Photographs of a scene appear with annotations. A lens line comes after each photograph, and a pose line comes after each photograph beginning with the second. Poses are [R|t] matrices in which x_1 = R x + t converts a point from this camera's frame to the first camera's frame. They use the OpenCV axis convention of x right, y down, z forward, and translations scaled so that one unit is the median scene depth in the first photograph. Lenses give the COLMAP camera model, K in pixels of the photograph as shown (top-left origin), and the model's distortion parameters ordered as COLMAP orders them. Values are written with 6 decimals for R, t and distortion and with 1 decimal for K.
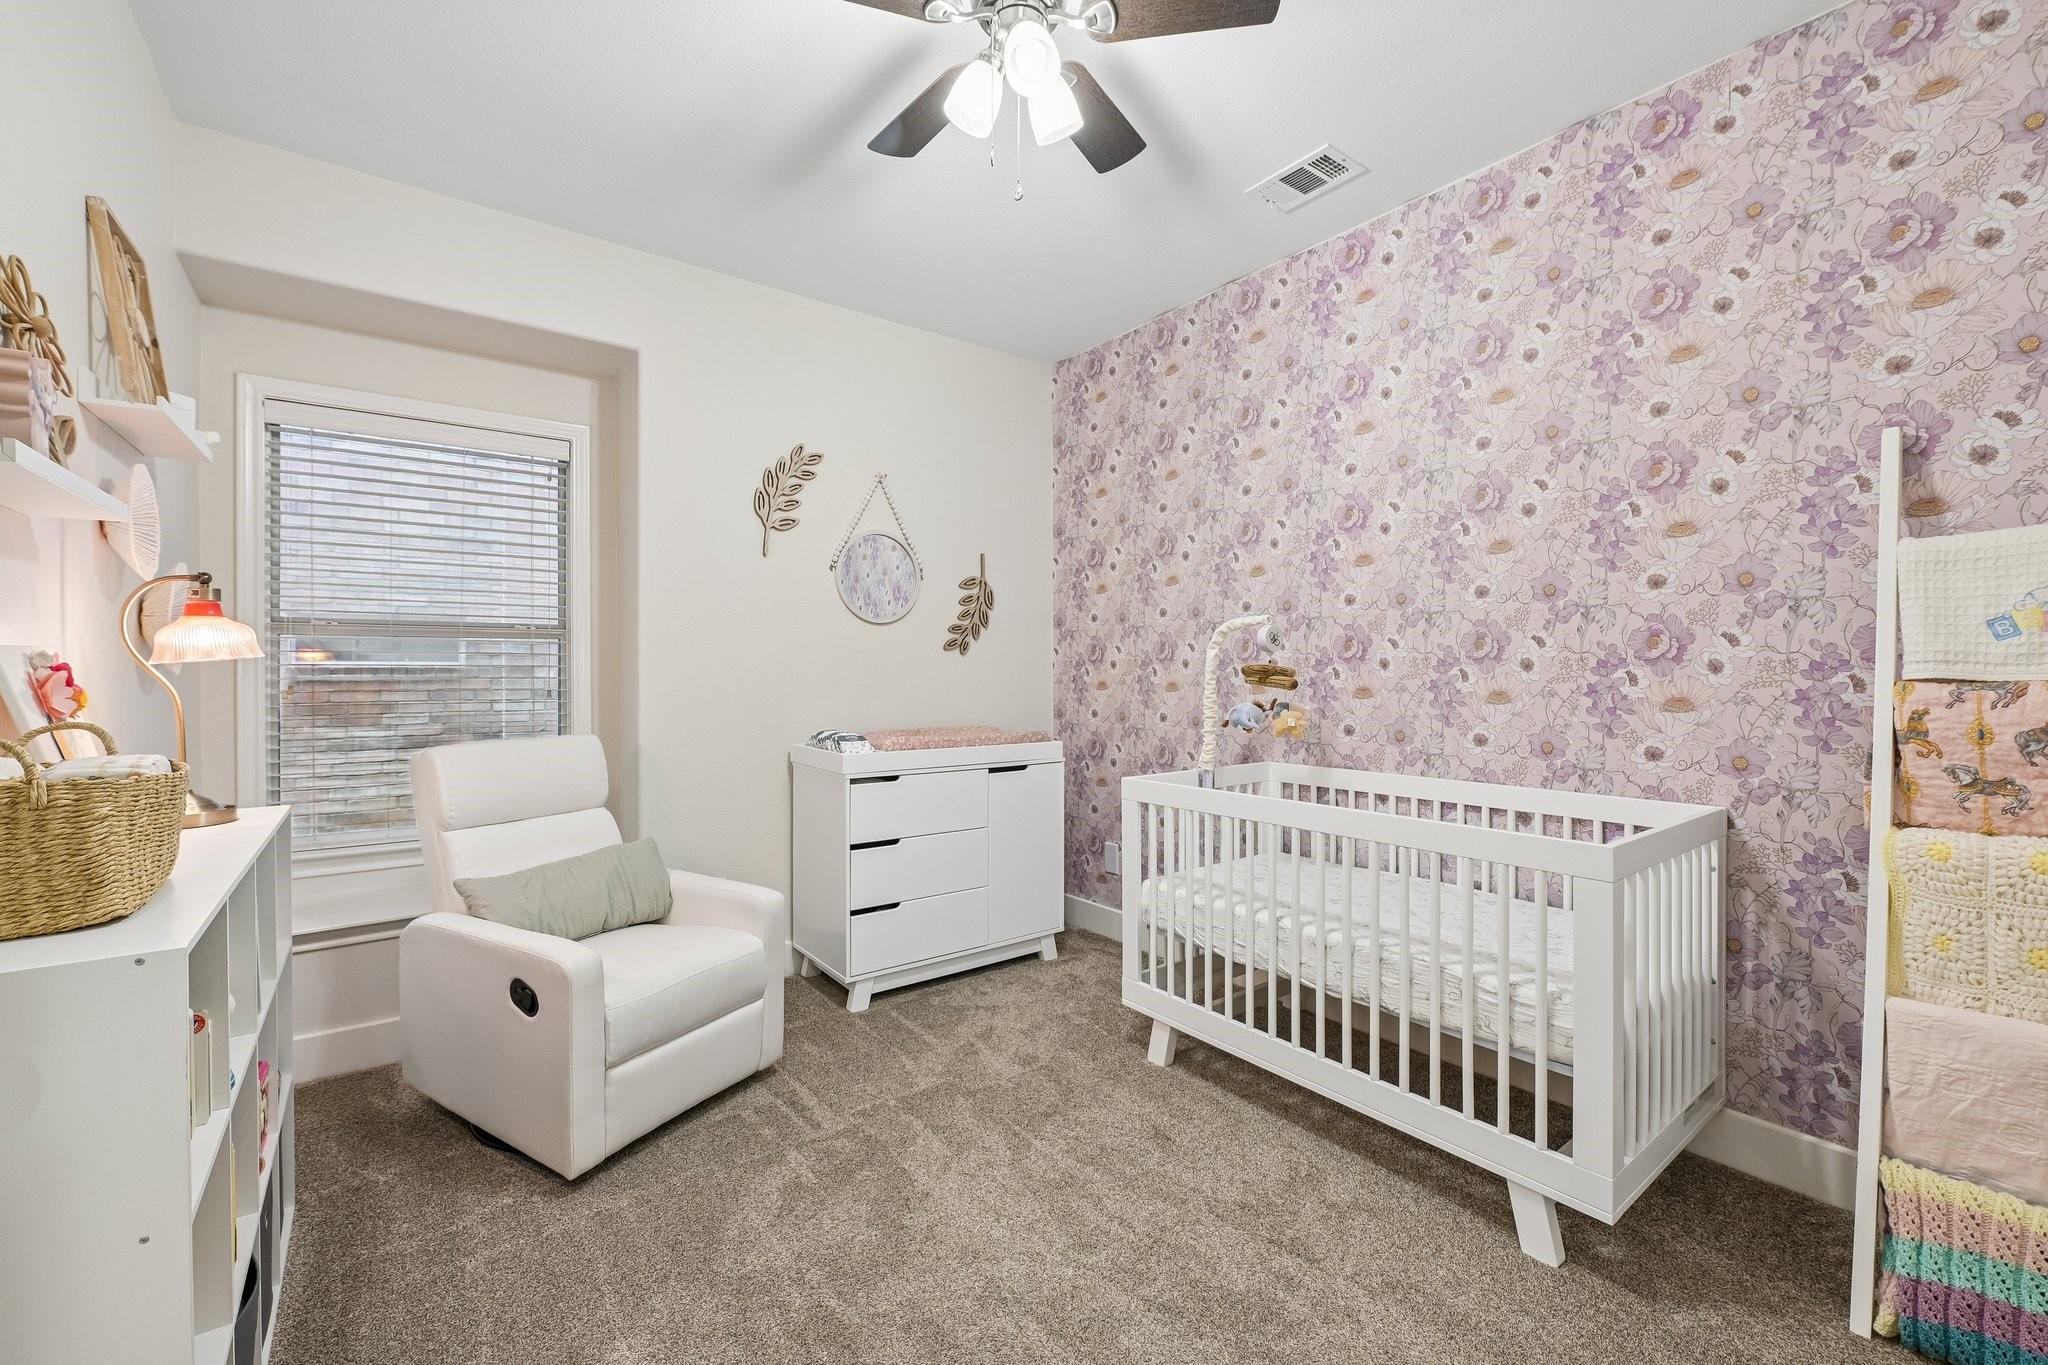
lens RADIAL K [[836.4, 0, 1017.2], [0, 836.4, 677.2], [0, 0, 1]] dist [-0.019013, -0.000313]
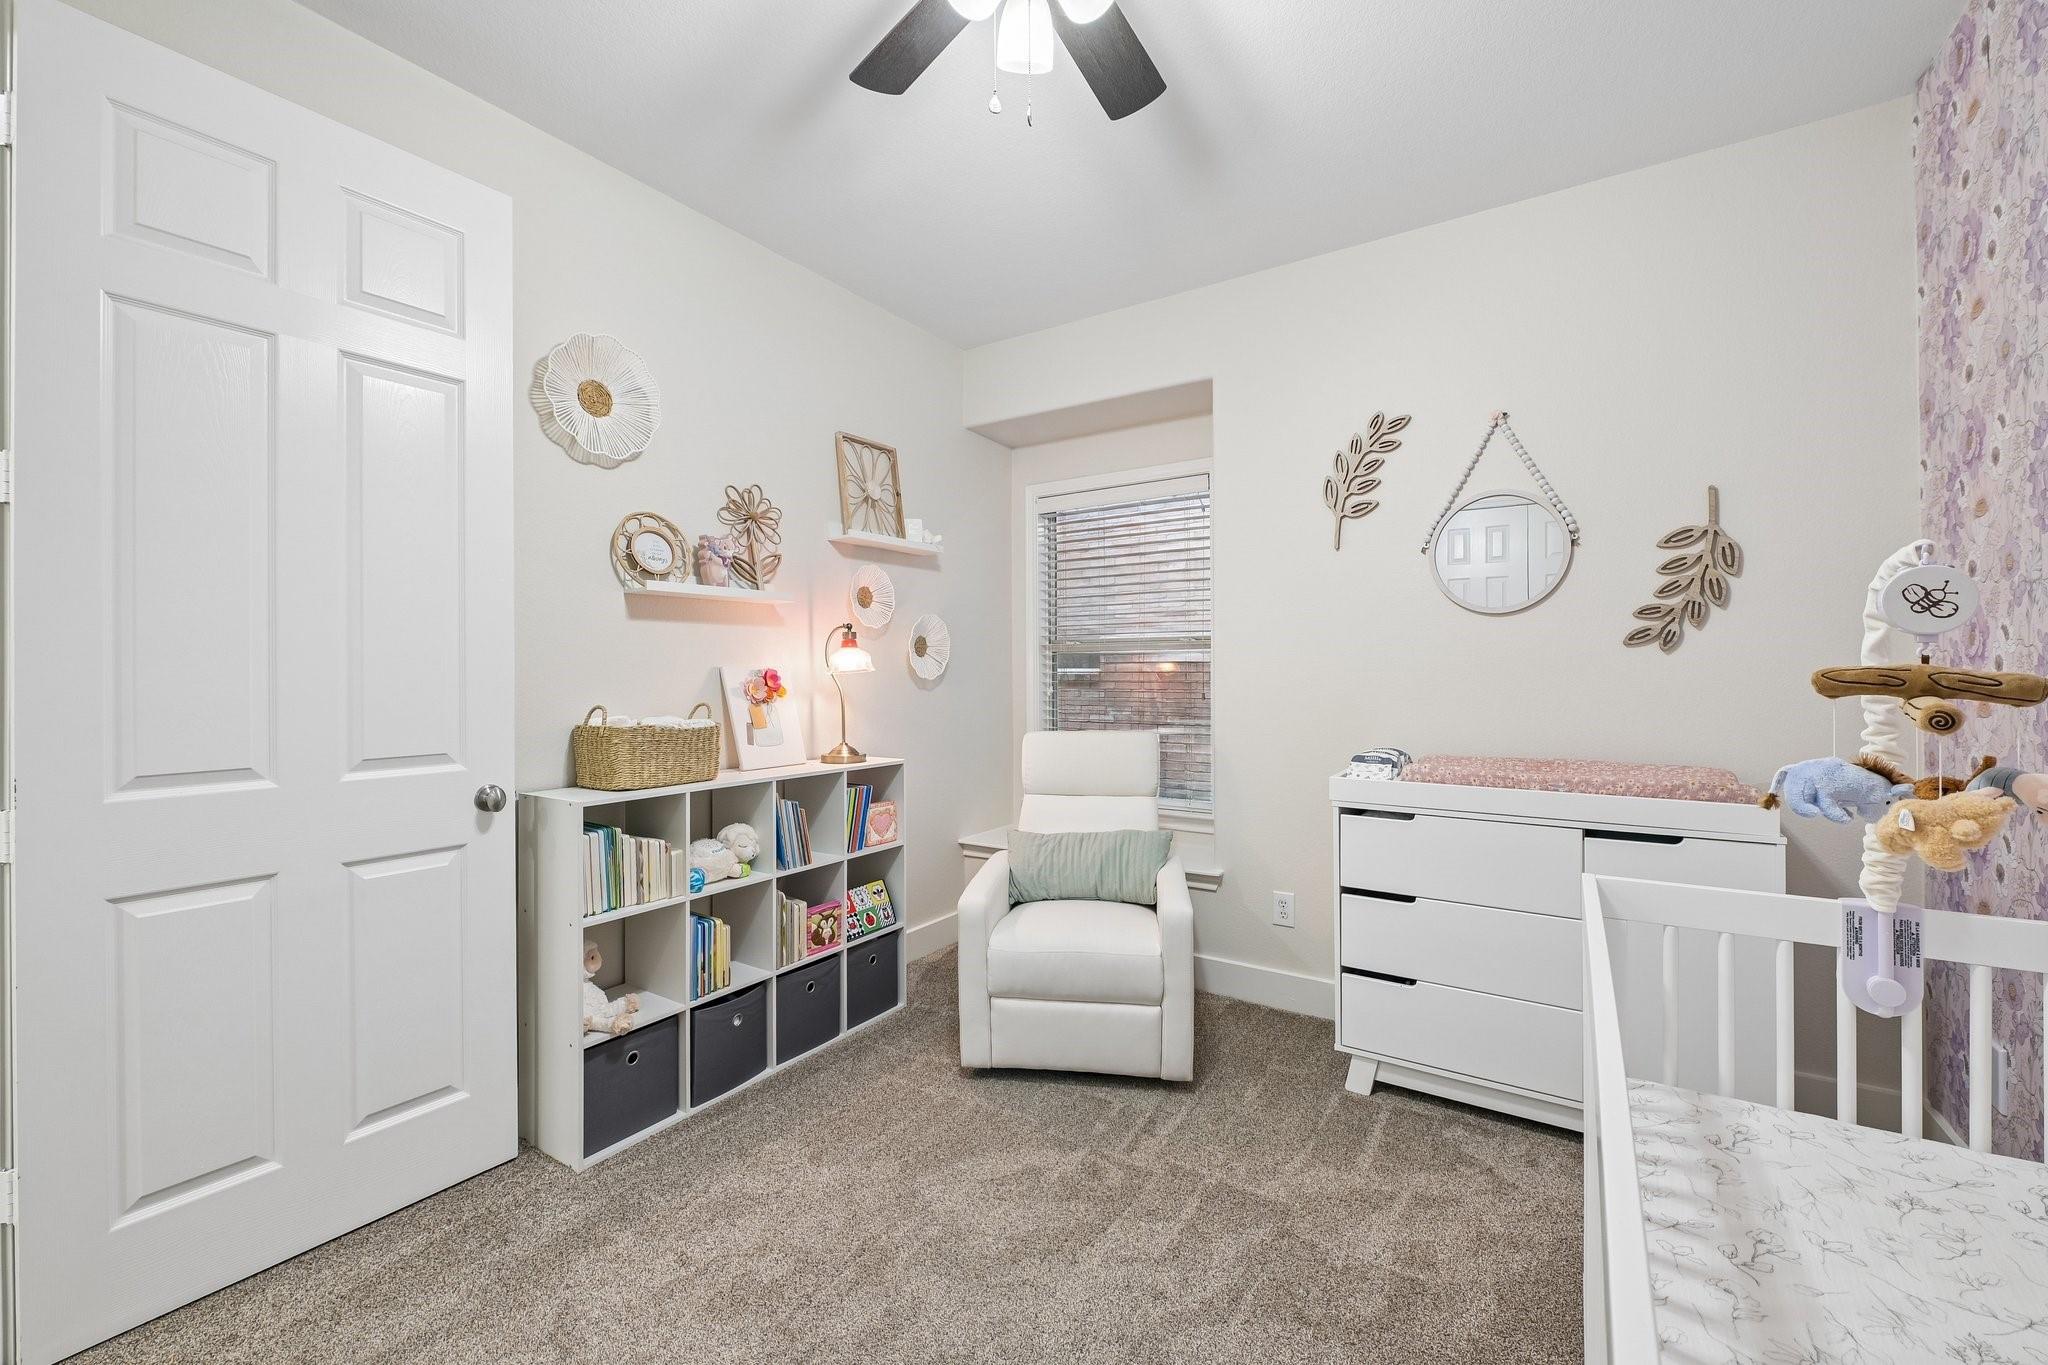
lens RADIAL K [[815.6, 0, 1020.9], [0, 815.6, 674.8], [0, 0, 1]] dist [-0.013811, -0.000647]
pose [[0.329415, -0.000551, -0.944185, 0.436786], [-0.003998, 0.999990, -0.001979, -0.007158], [0.944177, 0.004427, 0.329409, 0.407043]]
